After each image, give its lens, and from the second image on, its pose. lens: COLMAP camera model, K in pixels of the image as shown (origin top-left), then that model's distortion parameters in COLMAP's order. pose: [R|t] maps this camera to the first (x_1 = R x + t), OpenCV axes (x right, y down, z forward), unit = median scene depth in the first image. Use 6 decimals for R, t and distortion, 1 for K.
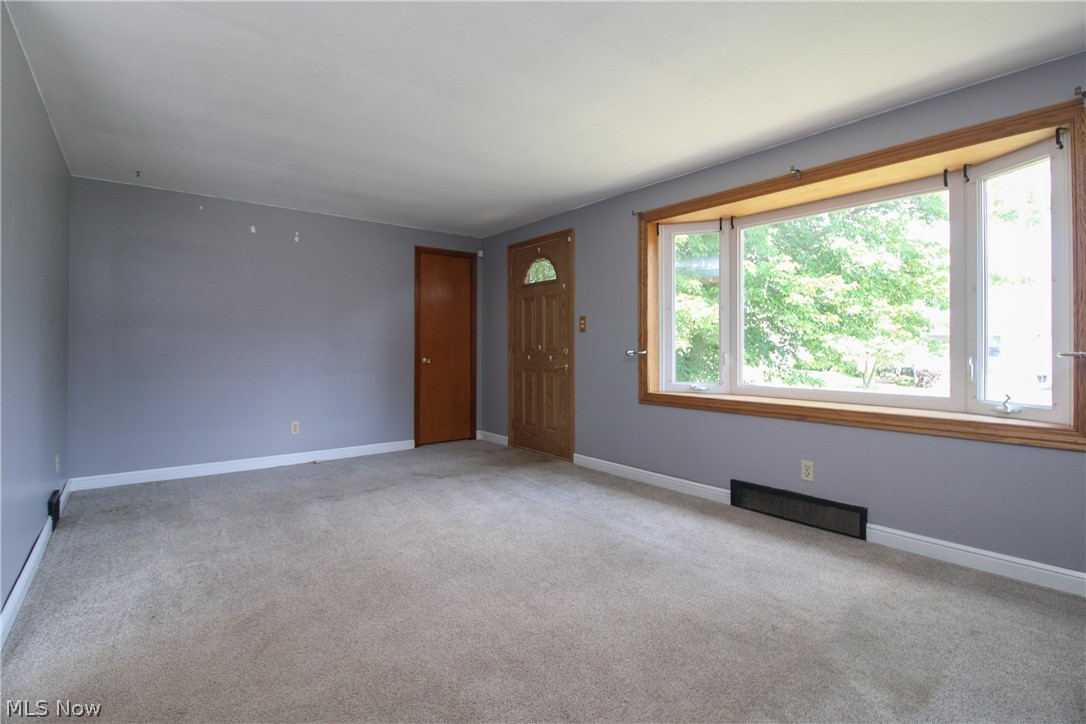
lens RADIAL K [[507.2, 0, 543.8], [0, 507.2, 349.8], [0, 0, 1]] dist [0.000072, -0.013526]
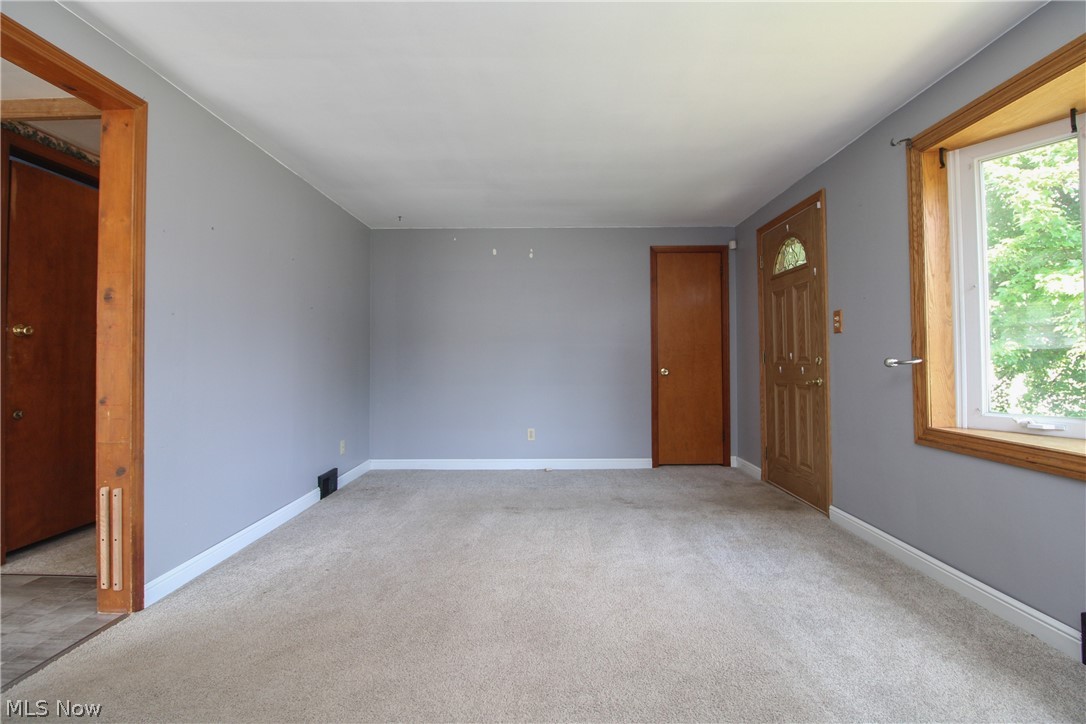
lens RADIAL K [[502.8, 0, 540.7], [0, 502.8, 350.7], [0, 0, 1]] dist [0.000877, -0.012633]
pose [[0.784767, -0.016465, -0.619573, 0.211040], [0.004094, 0.999763, -0.021383, 0.002888], [0.619778, 0.014245, 0.784648, 0.233124]]
